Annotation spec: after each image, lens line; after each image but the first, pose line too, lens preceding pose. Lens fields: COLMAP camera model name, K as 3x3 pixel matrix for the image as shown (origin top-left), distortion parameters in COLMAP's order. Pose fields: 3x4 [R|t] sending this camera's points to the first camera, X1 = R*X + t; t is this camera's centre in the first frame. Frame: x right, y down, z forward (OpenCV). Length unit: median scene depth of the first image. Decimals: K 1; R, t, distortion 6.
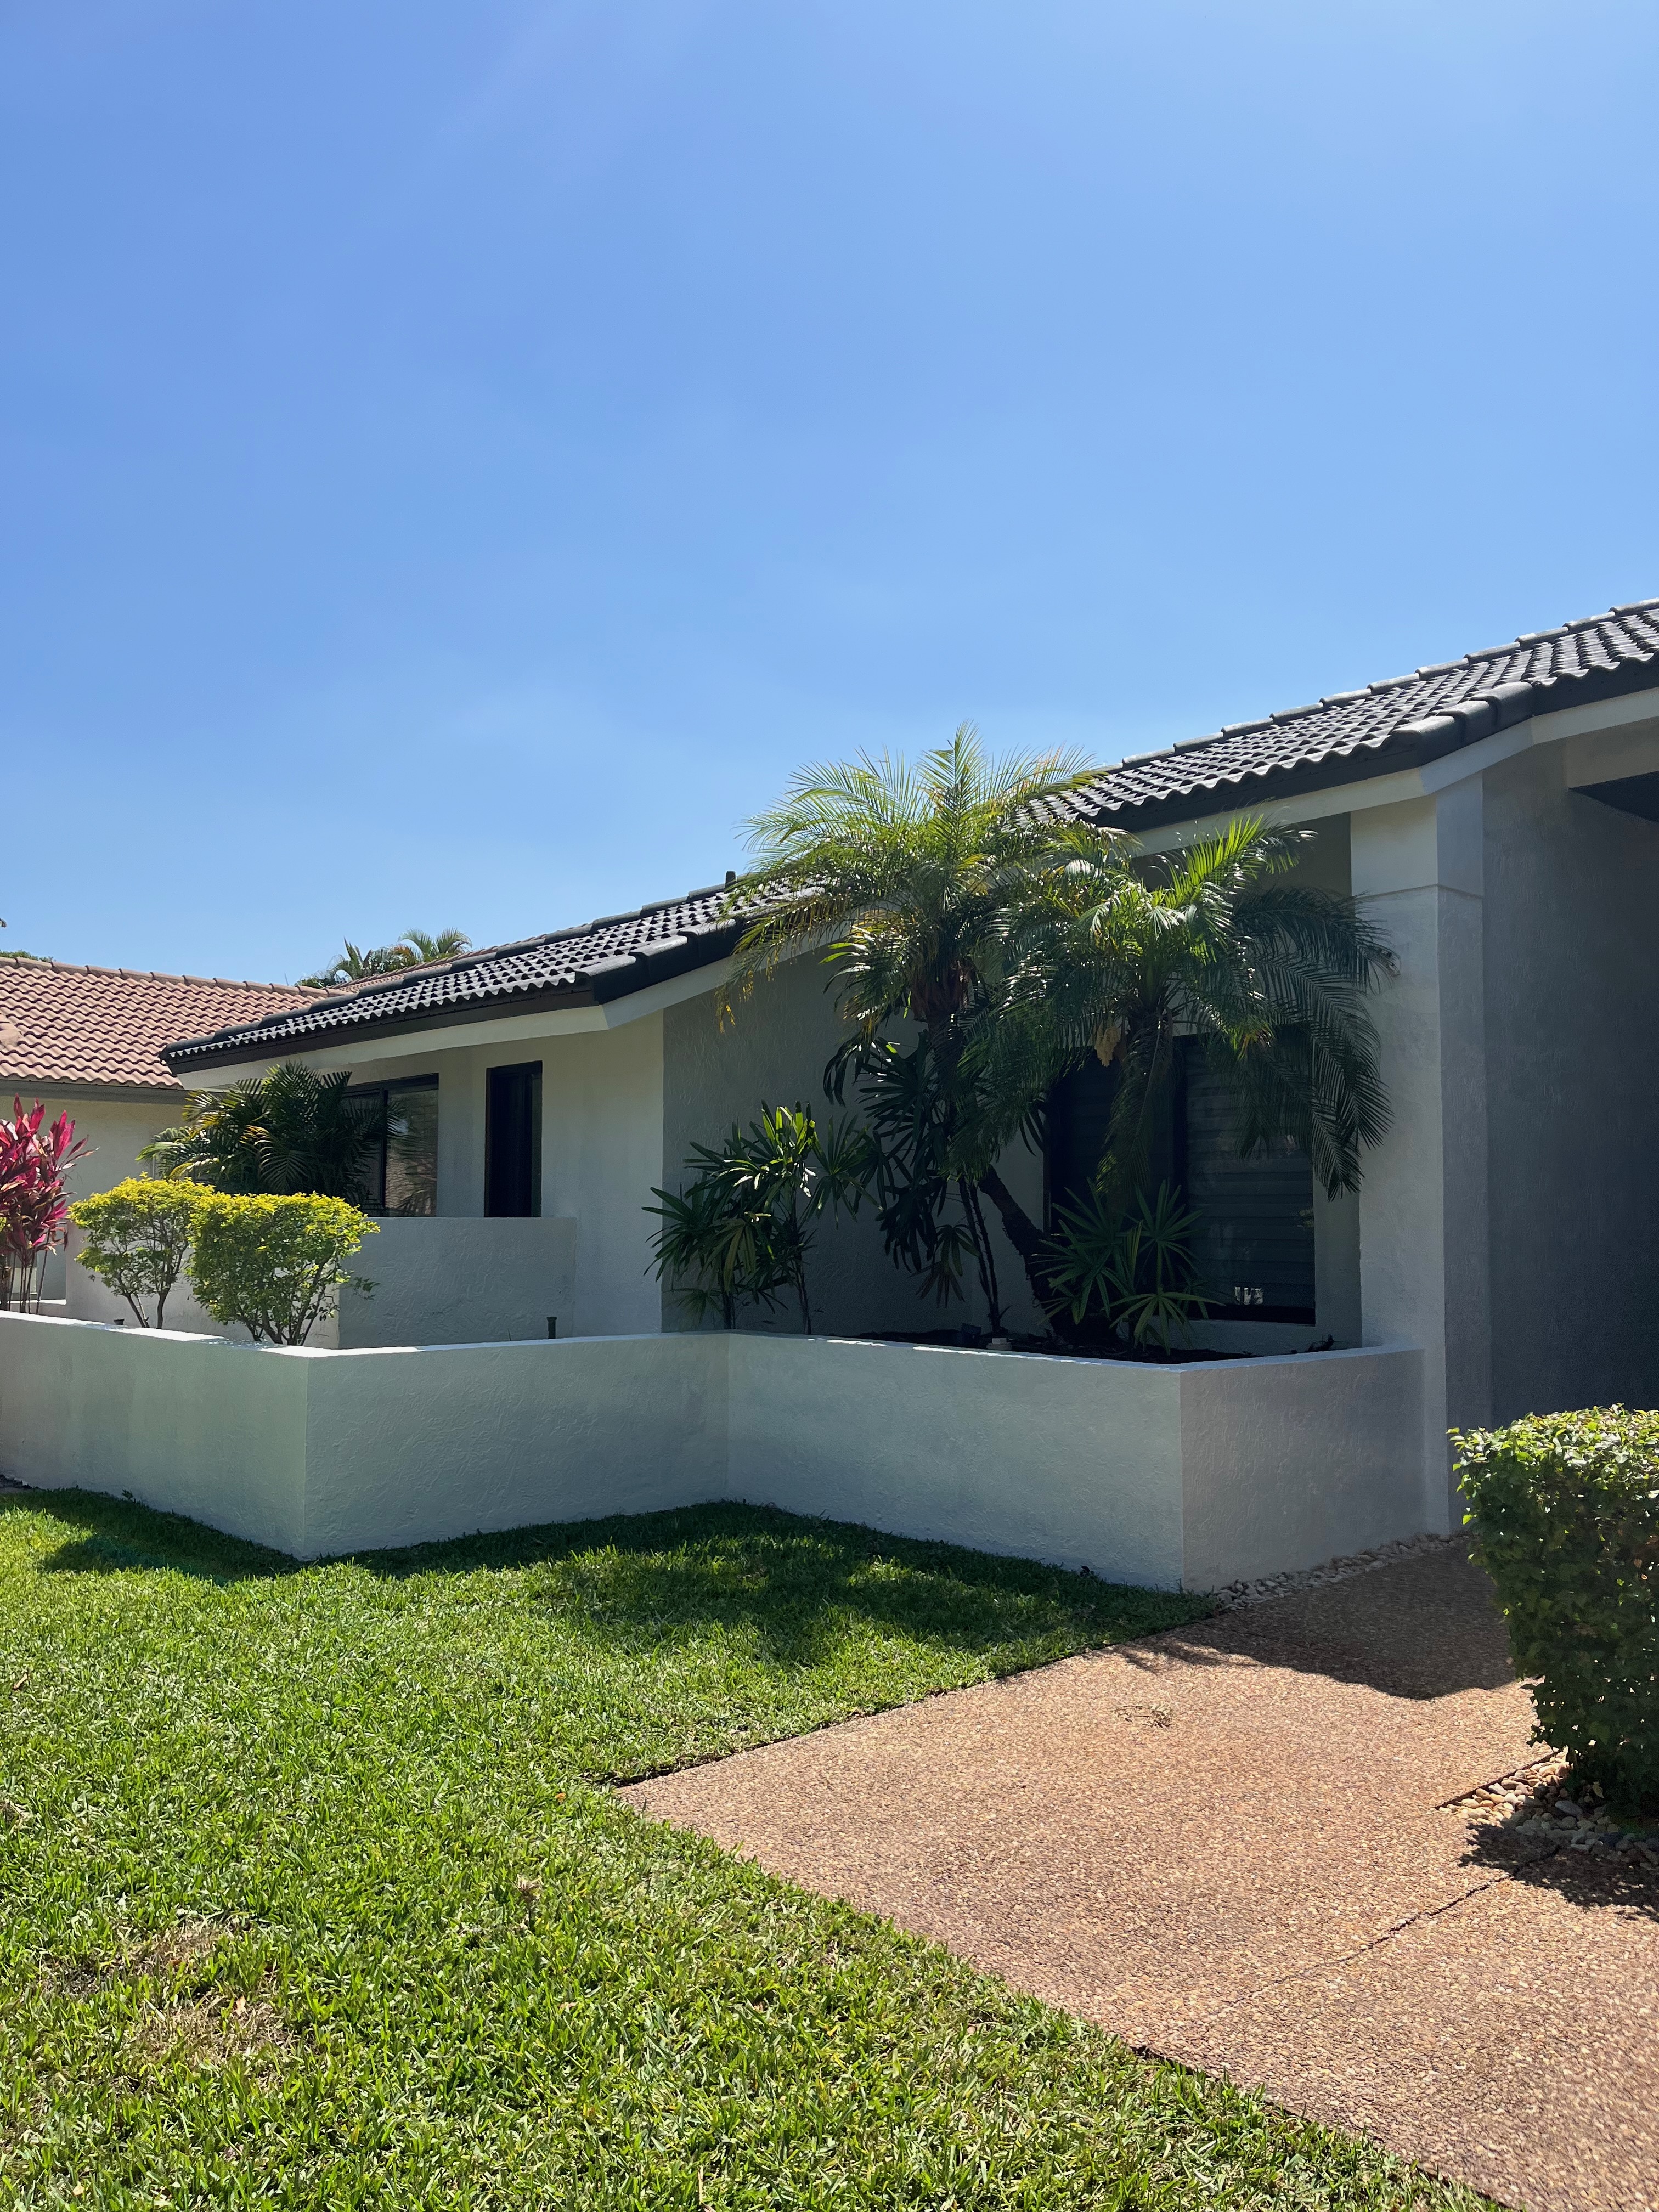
lens RADIAL K [[1669.5, 0, 828.7], [0, 1669.5, 1110.5], [0, 0, 1]] dist [-0.000777, -0.003732]
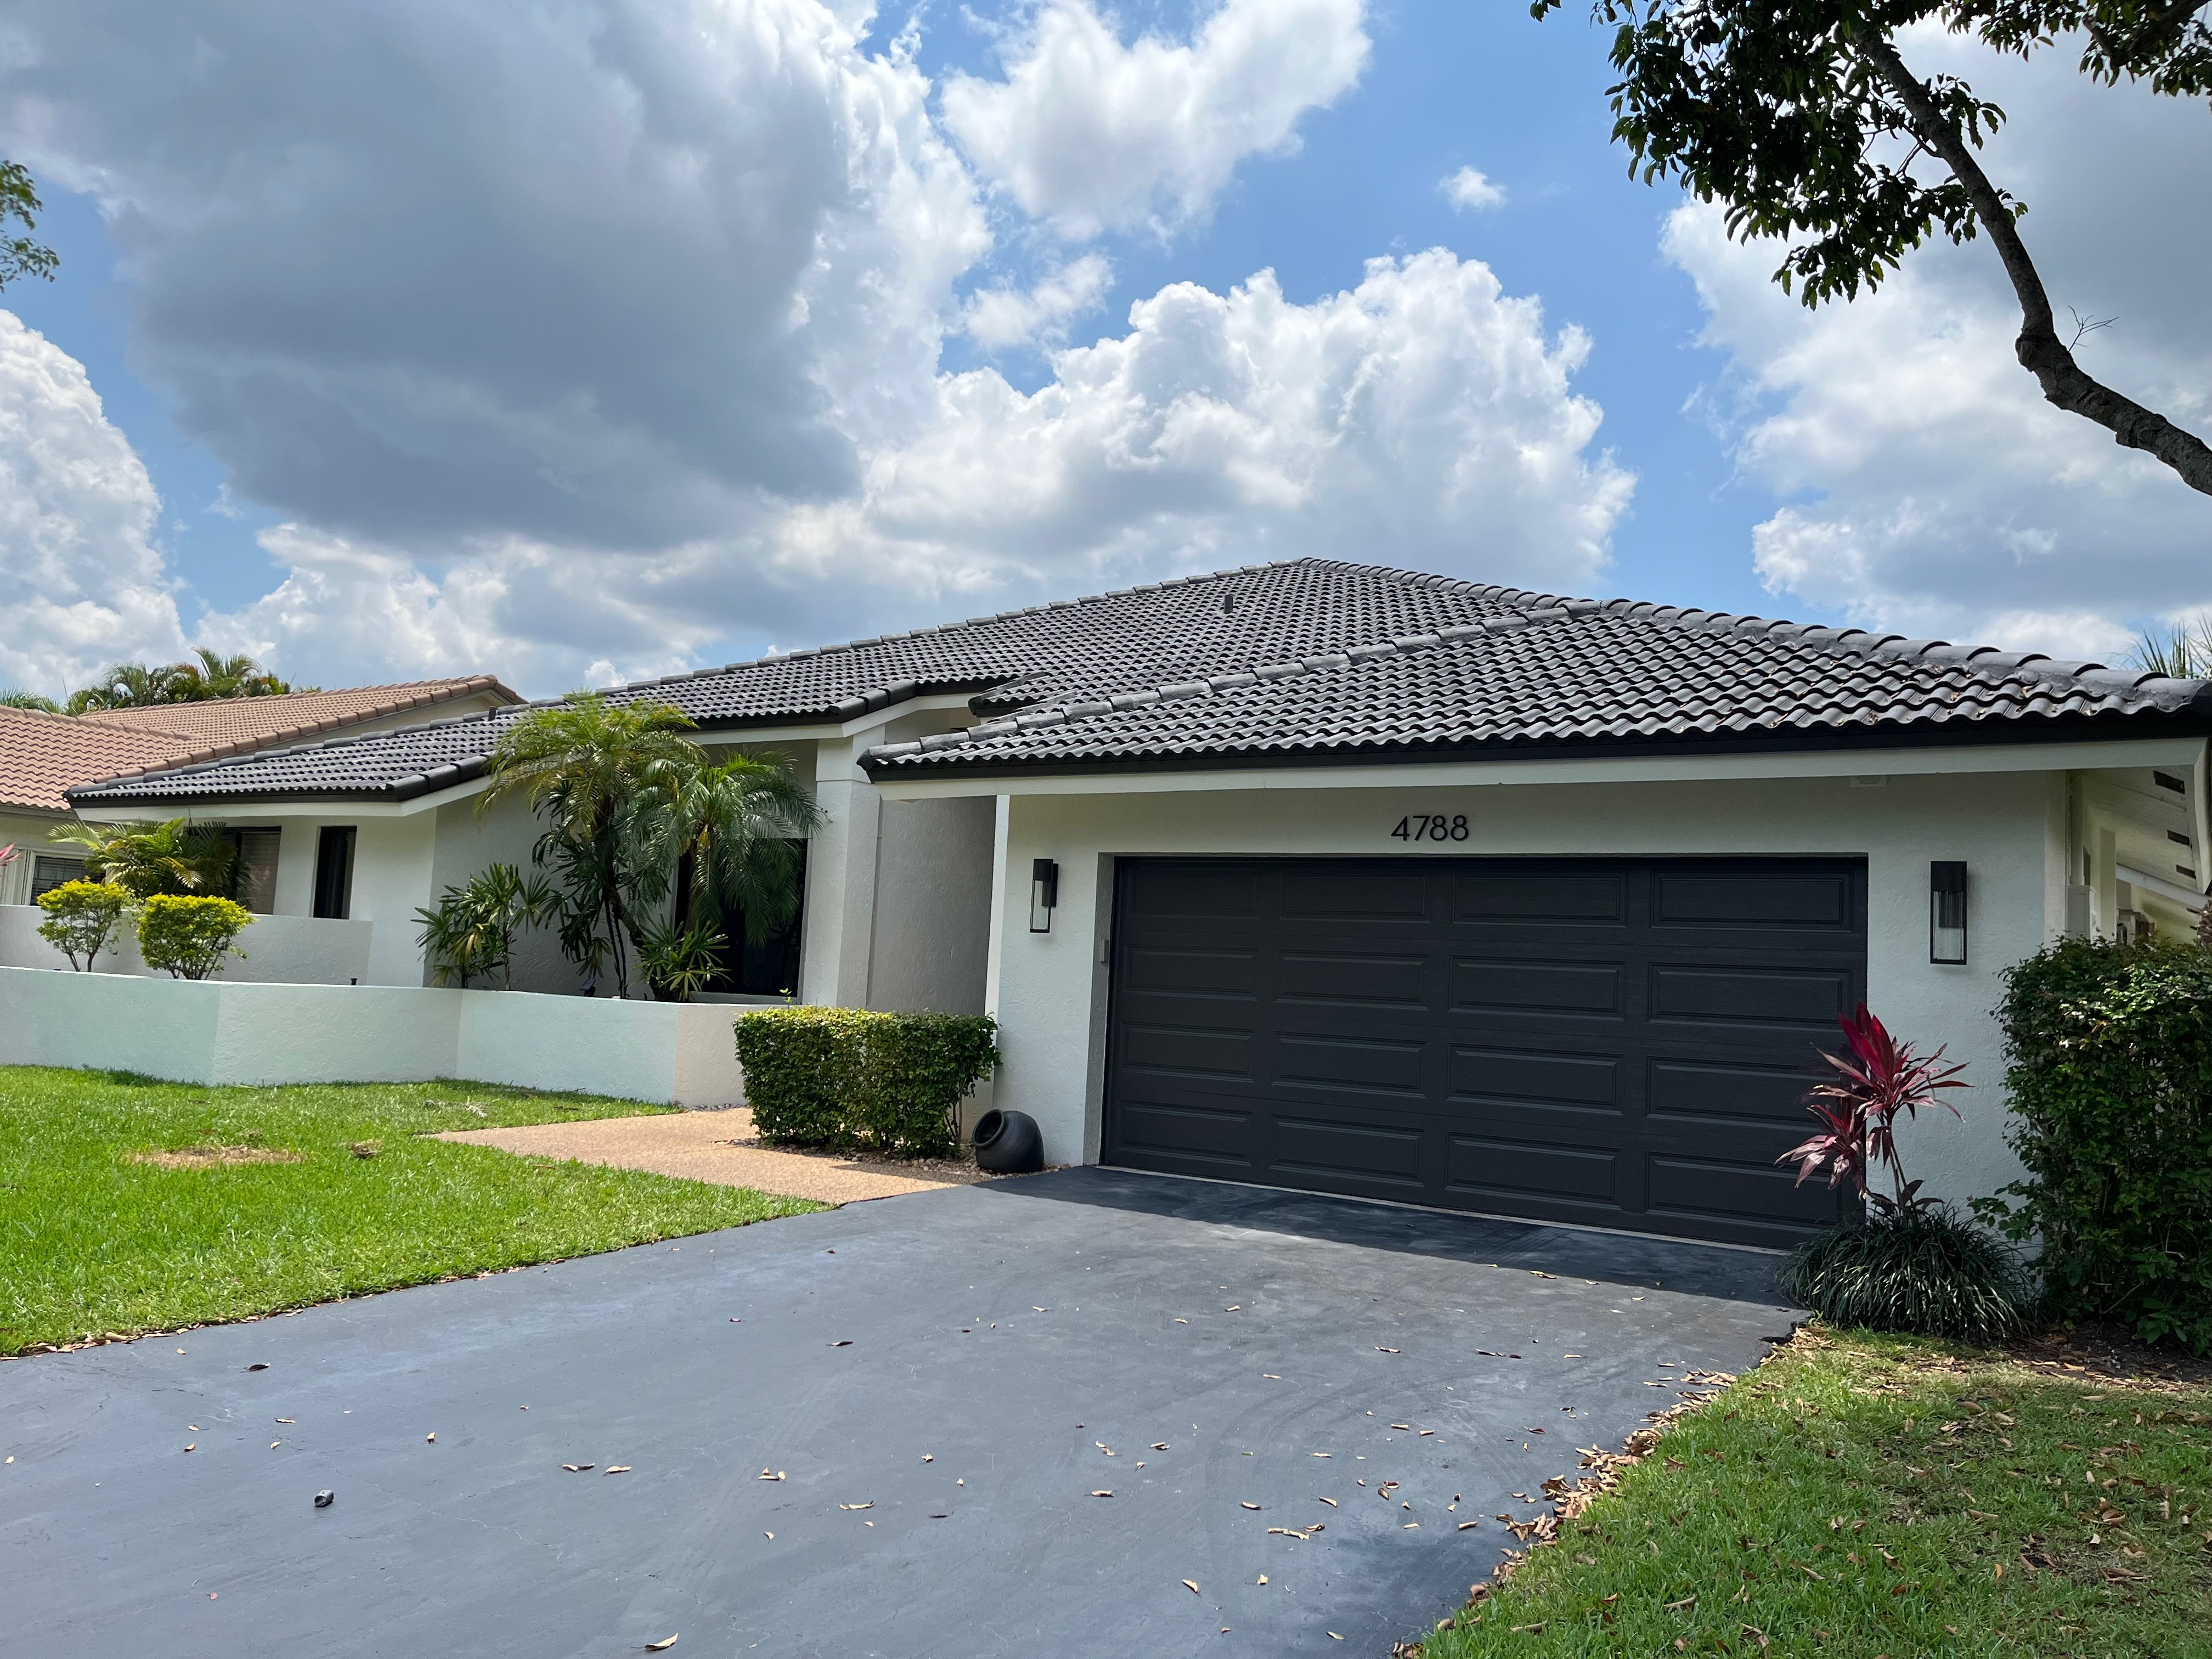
lens RADIAL K [[1669.5, 0, 1108.6], [0, 1669.5, 818.7], [0, 0, 1]] dist [-0.000777, -0.003732]
pose [[0.959520, 0.073640, 0.271844, 0.097144], [-0.066522, 0.997160, -0.035320, -0.029561], [-0.273673, 0.015806, 0.961693, -0.838331]]
